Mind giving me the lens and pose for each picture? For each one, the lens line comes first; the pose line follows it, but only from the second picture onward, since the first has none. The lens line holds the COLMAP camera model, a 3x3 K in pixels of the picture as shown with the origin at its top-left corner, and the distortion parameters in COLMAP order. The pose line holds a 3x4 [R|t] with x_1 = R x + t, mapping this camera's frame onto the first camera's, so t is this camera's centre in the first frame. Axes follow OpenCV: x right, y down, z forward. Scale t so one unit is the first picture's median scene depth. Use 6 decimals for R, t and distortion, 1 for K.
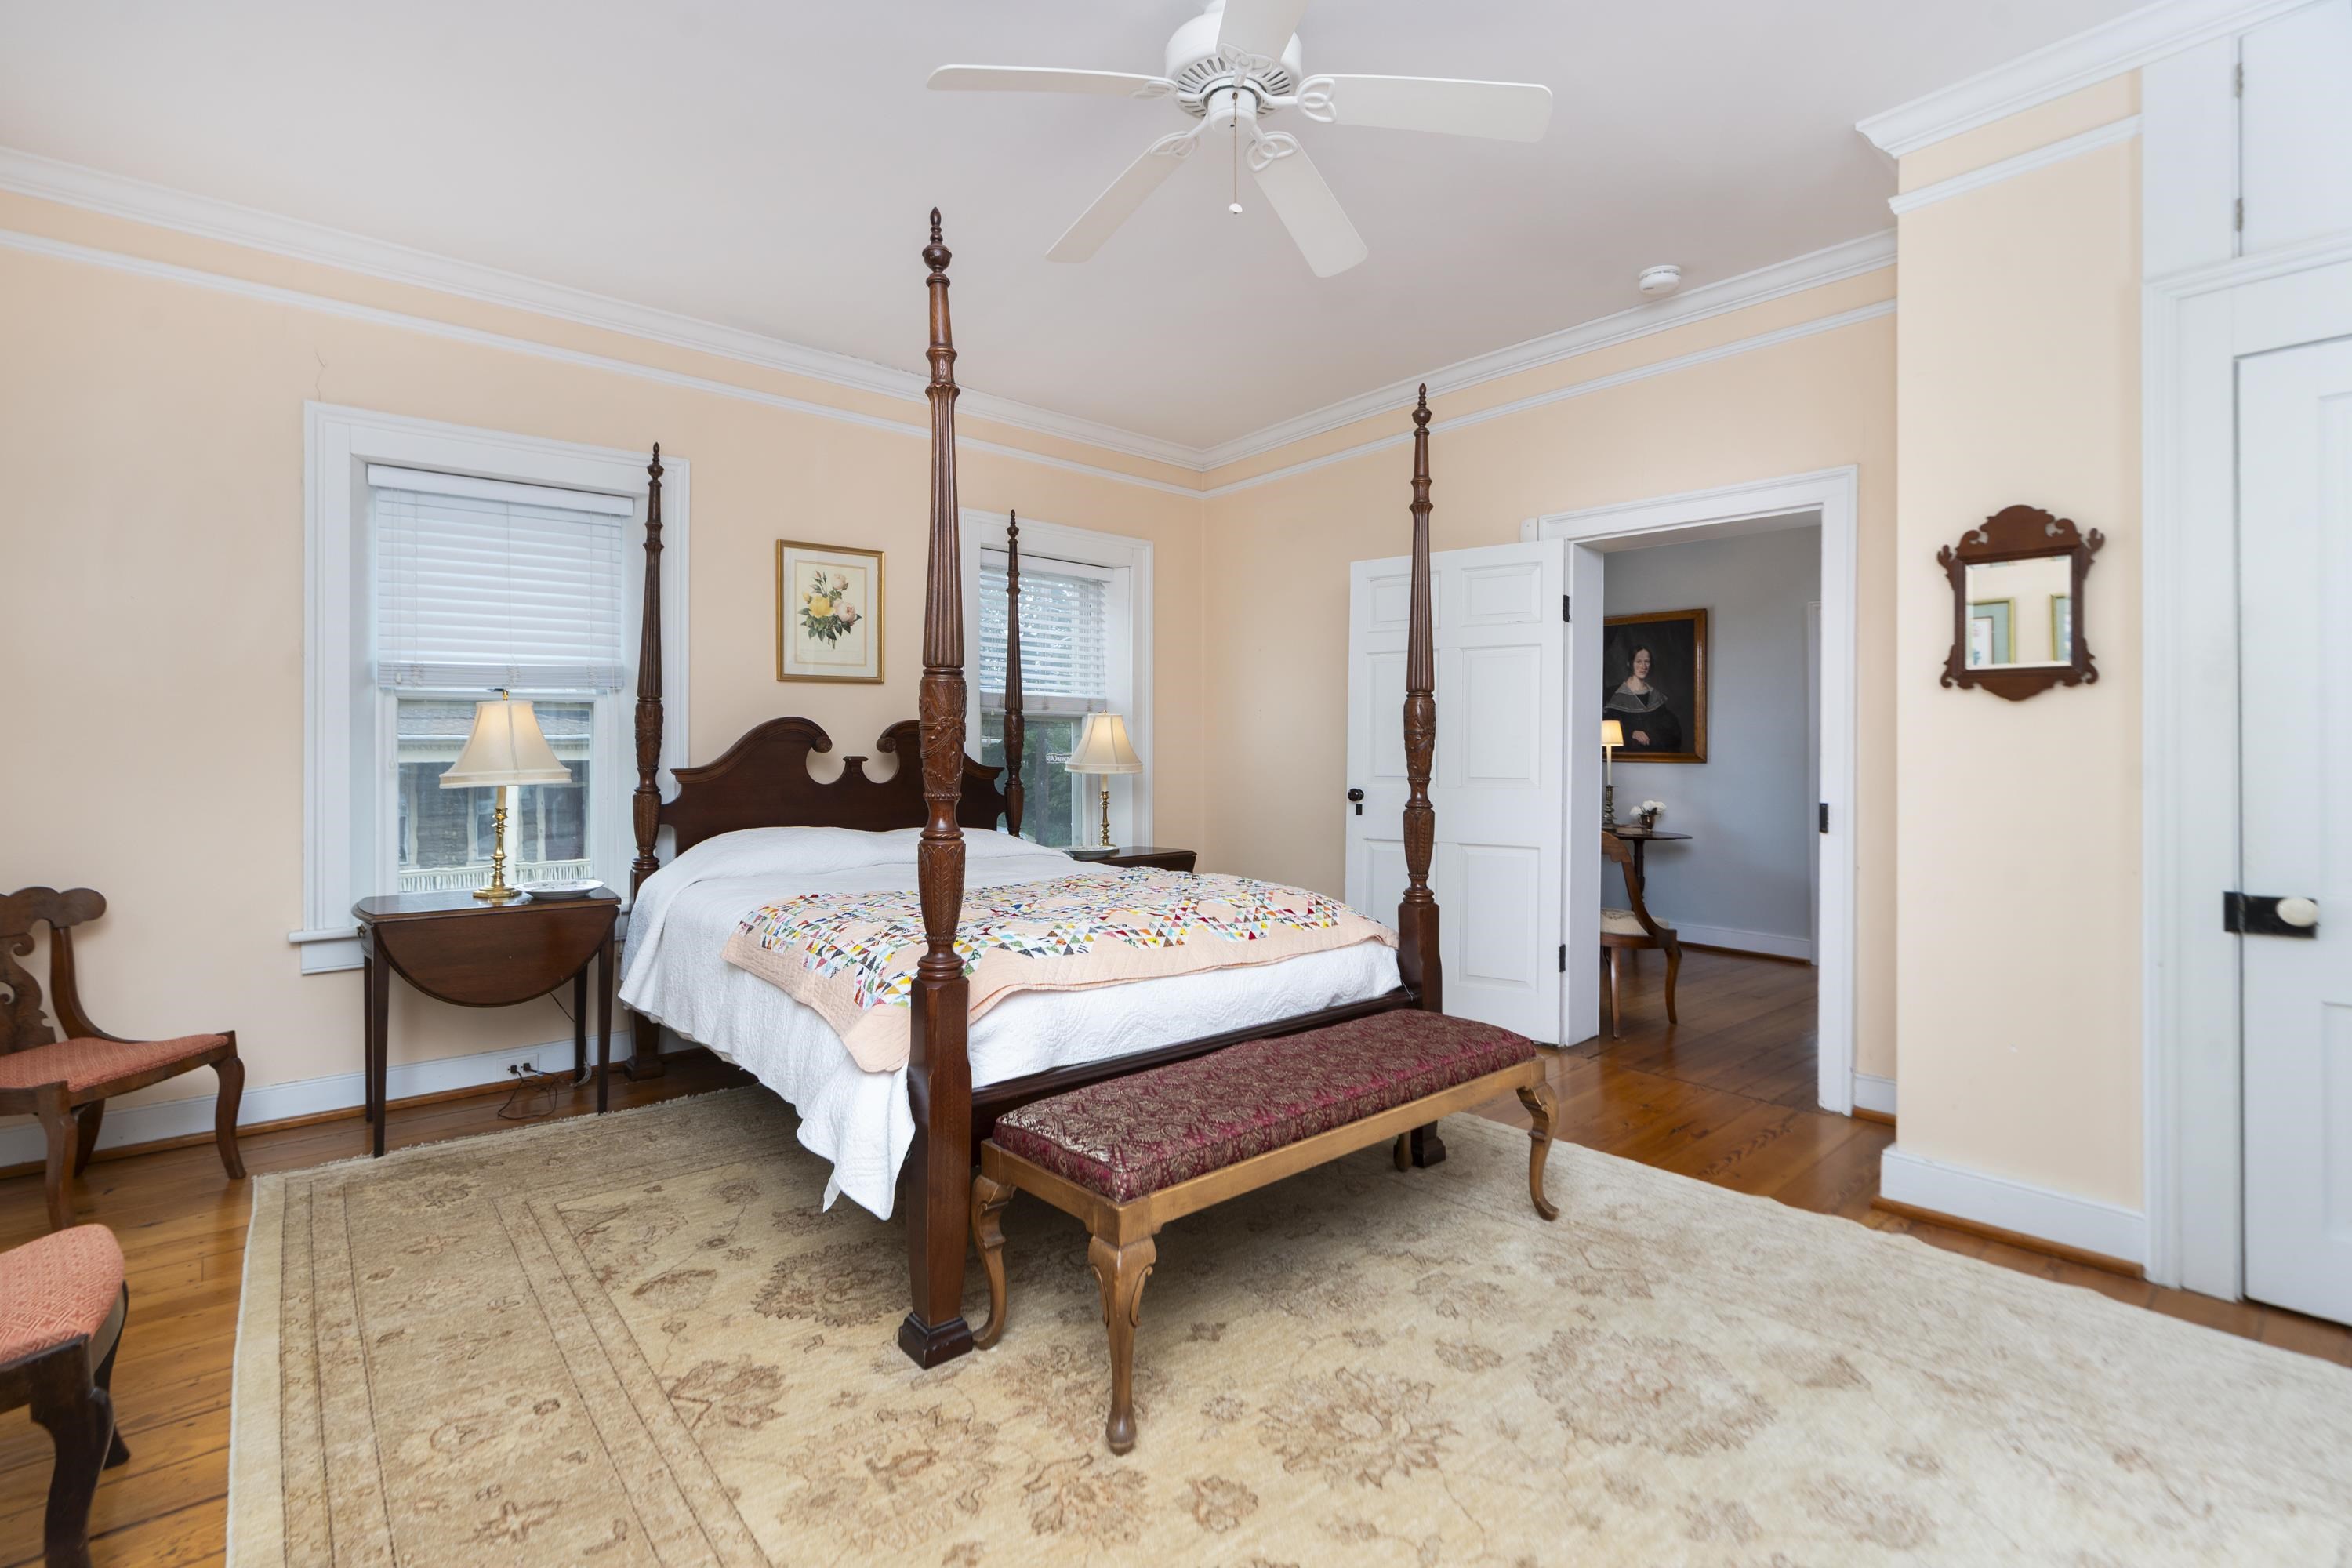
lens RADIAL K [[1081.2, 0, 1145.7], [0, 1081.2, 747.2], [0, 0, 1]] dist [0.002299, 0.000226]
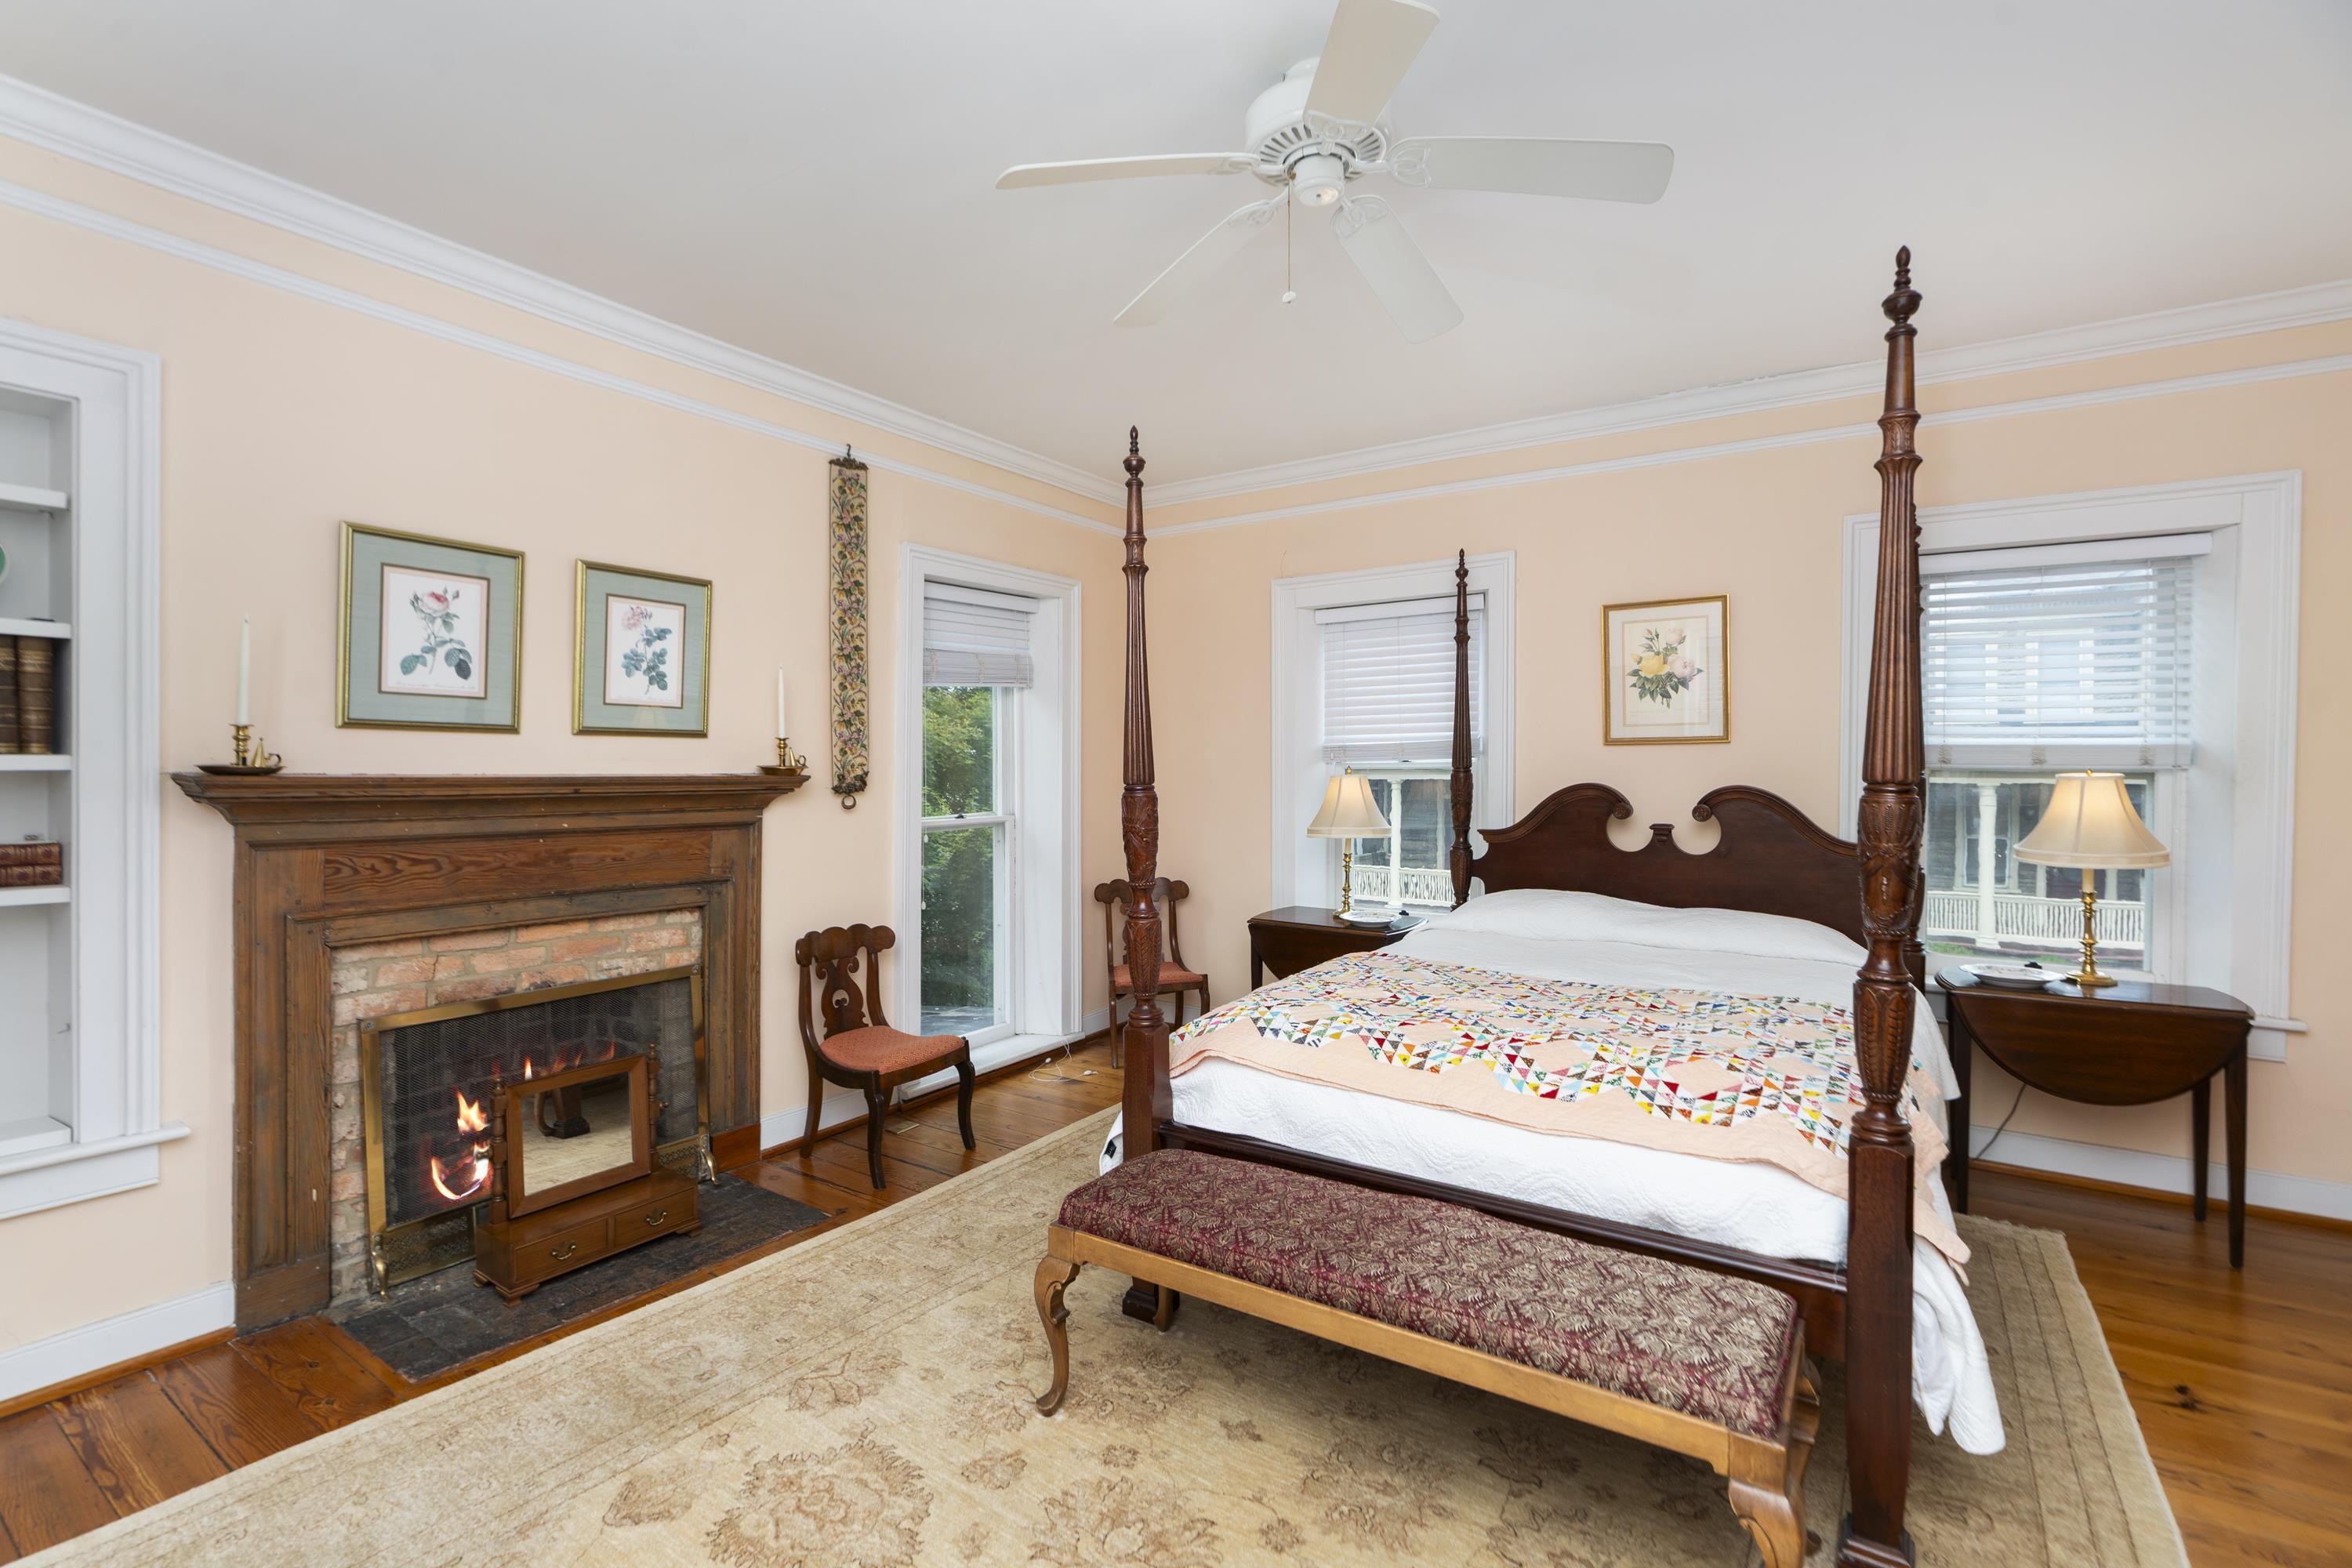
lens RADIAL K [[1081.2, 0, 1171.1], [0, 1081.2, 781.0], [0, 0, 1]] dist [0.002299, 0.000226]
pose [[0.270432, 0.016073, -0.962605, 0.574184], [0.004404, 0.999830, 0.017932, -0.053203], [0.962729, -0.009089, 0.270315, 0.376092]]
